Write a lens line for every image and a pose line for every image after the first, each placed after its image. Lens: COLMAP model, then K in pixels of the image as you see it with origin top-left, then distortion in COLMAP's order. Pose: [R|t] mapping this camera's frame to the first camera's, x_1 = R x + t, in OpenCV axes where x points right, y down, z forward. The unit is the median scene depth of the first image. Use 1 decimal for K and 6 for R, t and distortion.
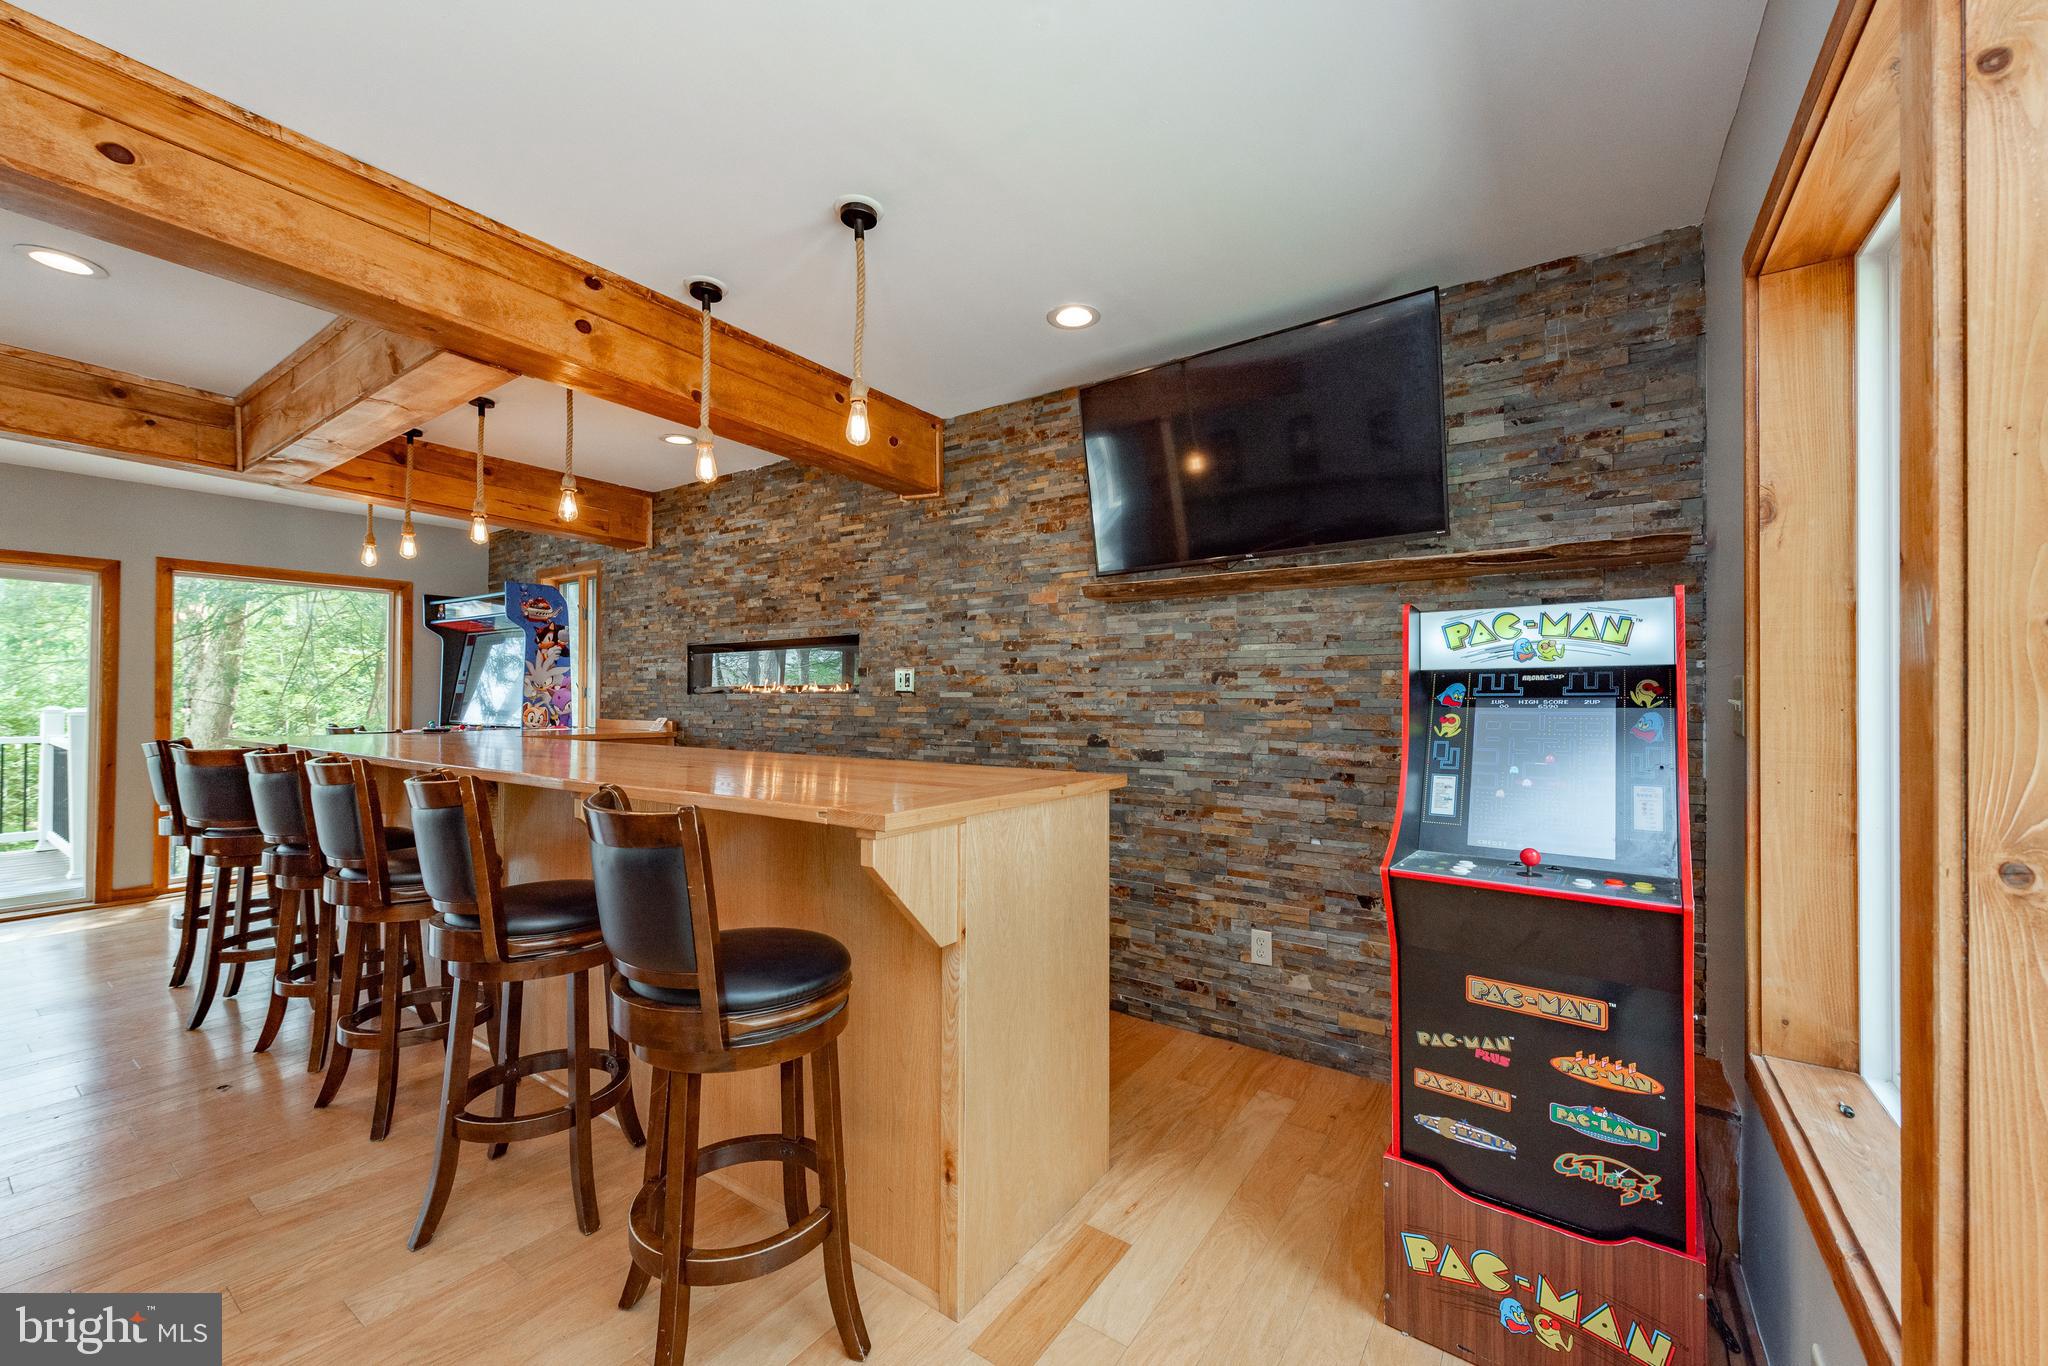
lens RADIAL K [[802.6, 0, 1020.9], [0, 802.6, 681.7], [0, 0, 1]] dist [0.000033, -0.000021]
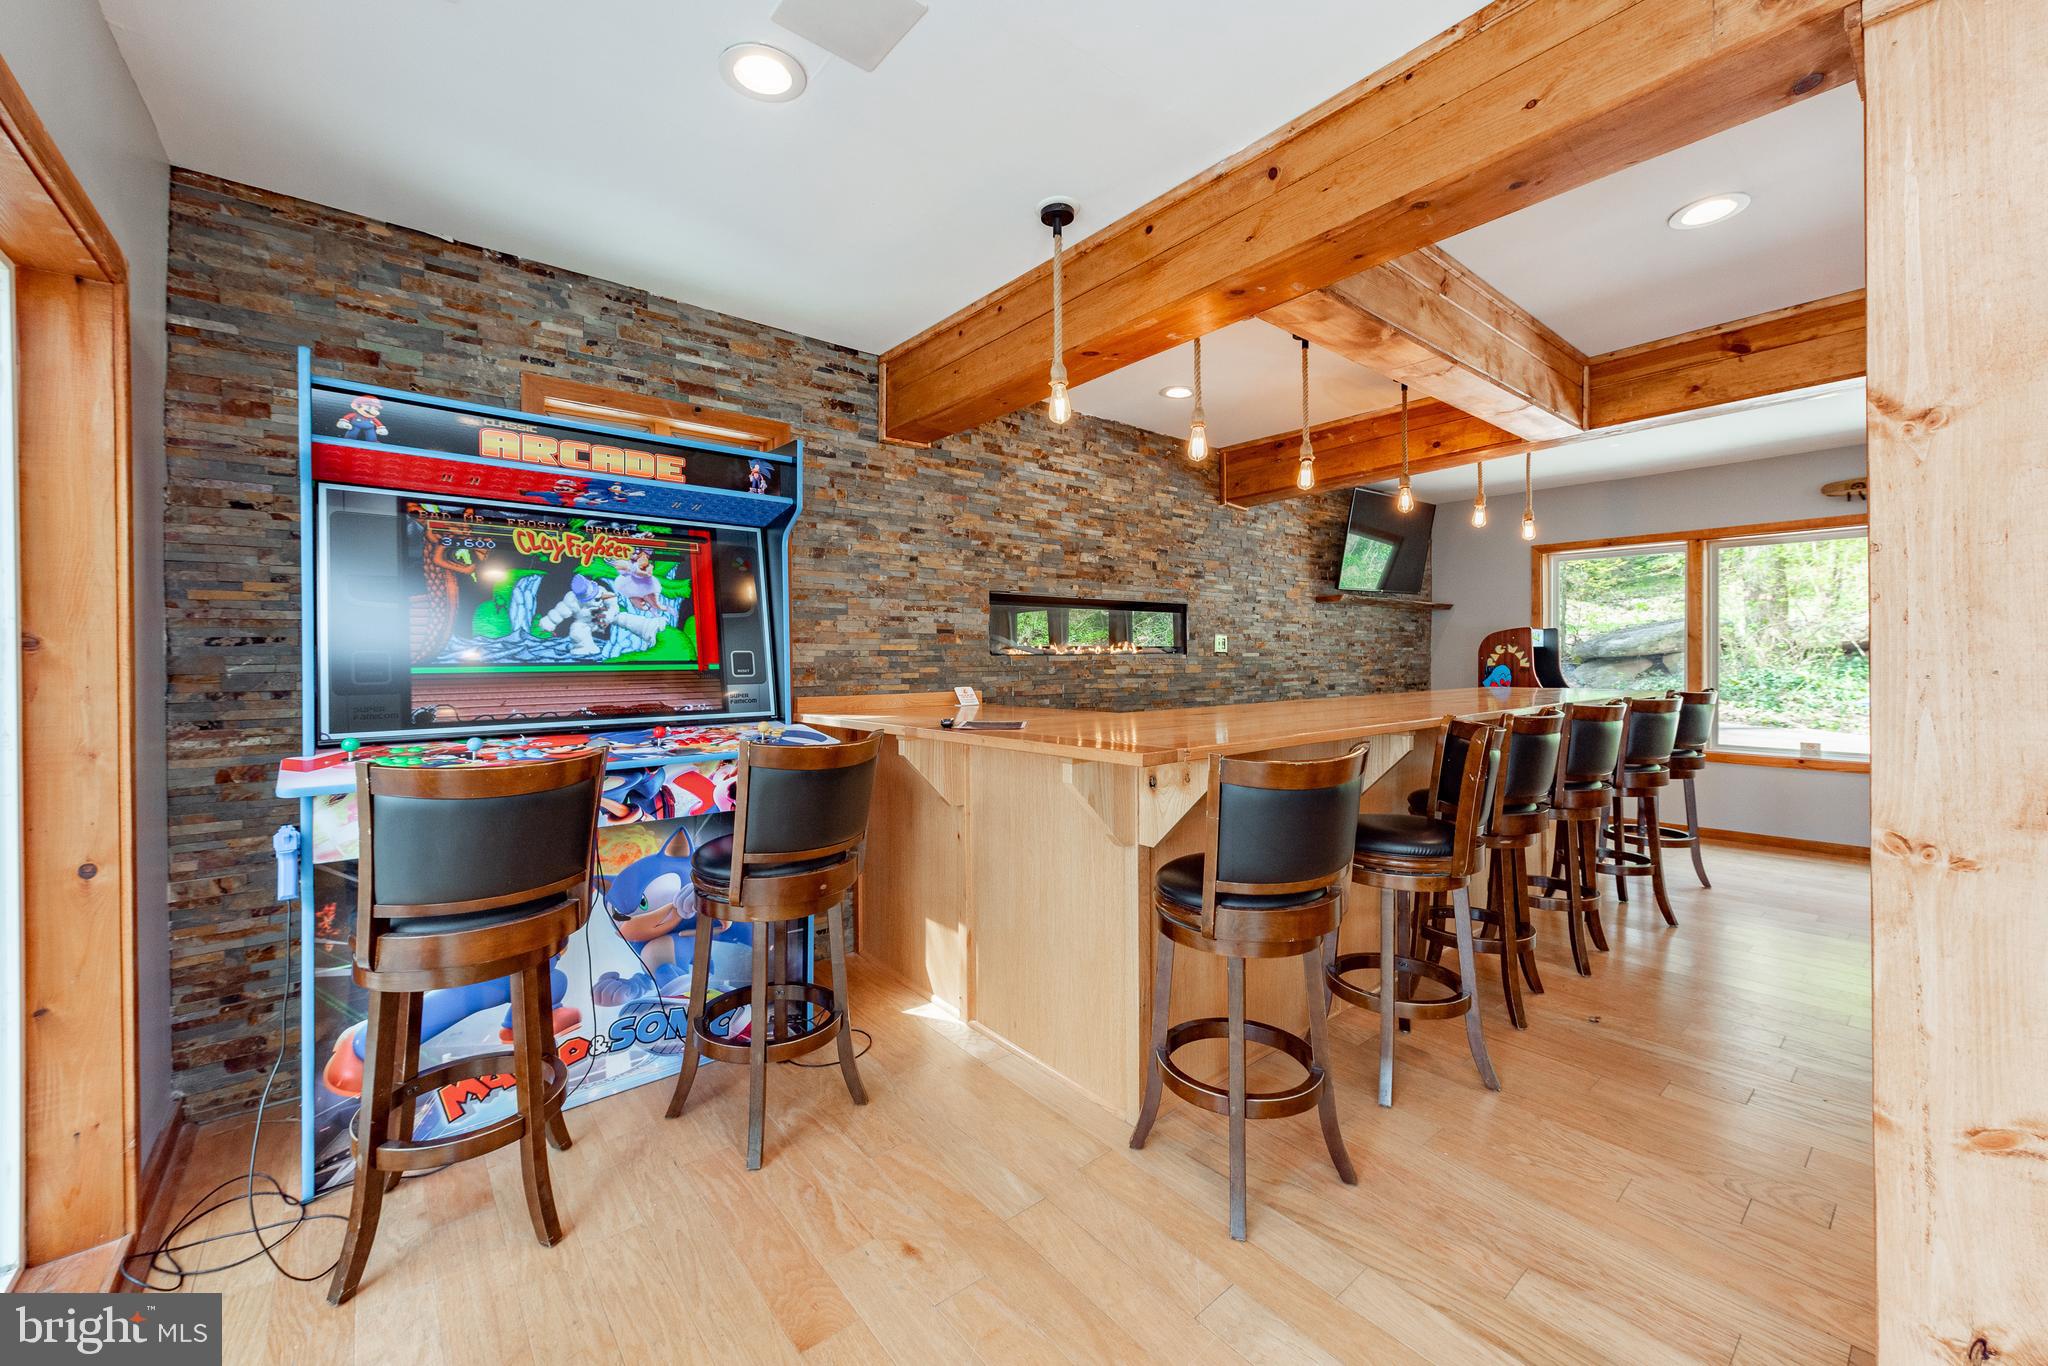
lens RADIAL K [[802.6, 0, 1025.0], [0, 802.6, 671.4], [0, 0, 1]] dist [0.000033, -0.000021]
pose [[0.267347, -0.013496, 0.963506, -1.350596], [-0.005302, 0.999866, 0.015476, 0.022407], [-0.963586, -0.009246, 0.267240, 0.875536]]
